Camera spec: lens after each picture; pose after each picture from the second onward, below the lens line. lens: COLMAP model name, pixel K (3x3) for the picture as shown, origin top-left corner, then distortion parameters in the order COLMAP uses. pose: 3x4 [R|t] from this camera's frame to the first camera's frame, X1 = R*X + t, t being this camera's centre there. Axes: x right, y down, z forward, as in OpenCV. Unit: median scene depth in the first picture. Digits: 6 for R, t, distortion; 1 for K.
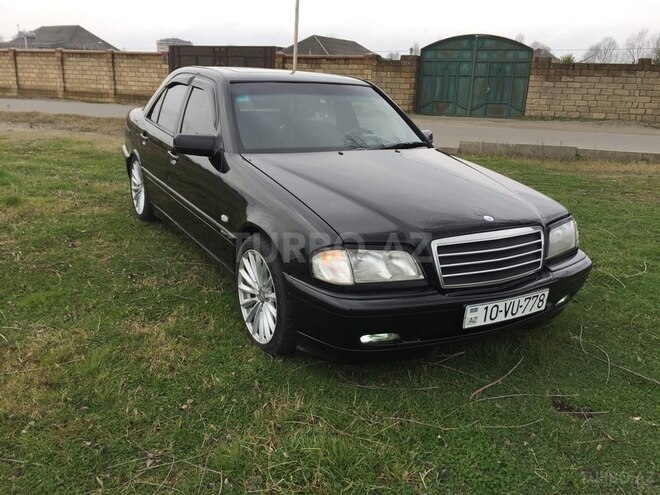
lens RADIAL K [[561.8, 0, 330.5], [0, 561.8, 243.6], [0, 0, 1]] dist [0.069630, -0.093743]
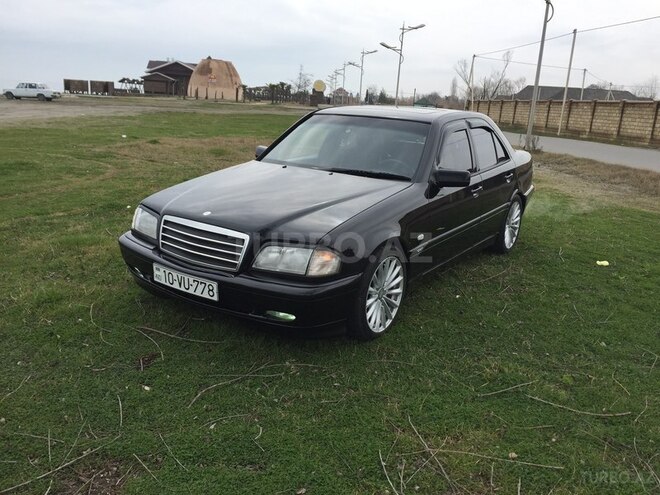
lens RADIAL K [[561.8, 0, 328.5], [0, 561.8, 249.0], [0, 0, 1]] dist [0.069630, -0.093743]
pose [[0.430972, 0.221846, -0.874670, 0.173196], [-0.290108, 0.951912, 0.098494, -0.019632], [0.854459, 0.211301, 0.474607, 0.073873]]
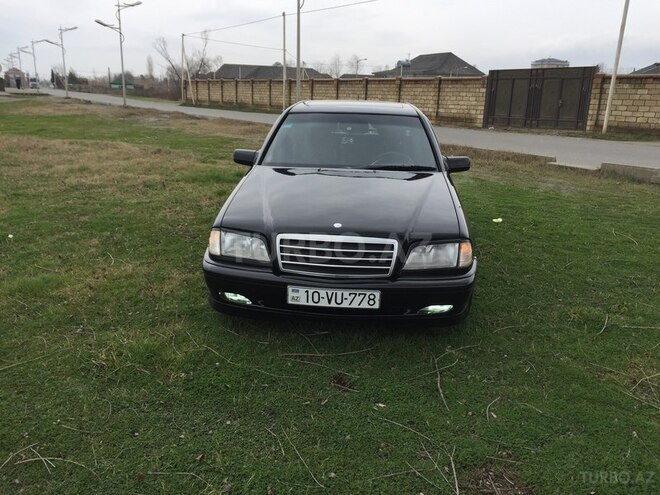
lens RADIAL K [[561.8, 0, 328.7], [0, 561.8, 250.2], [0, 0, 1]] dist [0.069630, -0.093743]
pose [[0.817725, 0.142398, -0.557717, 0.110299], [-0.155609, 0.987528, 0.023984, -0.001984], [0.554176, 0.067173, 0.829685, -0.005151]]
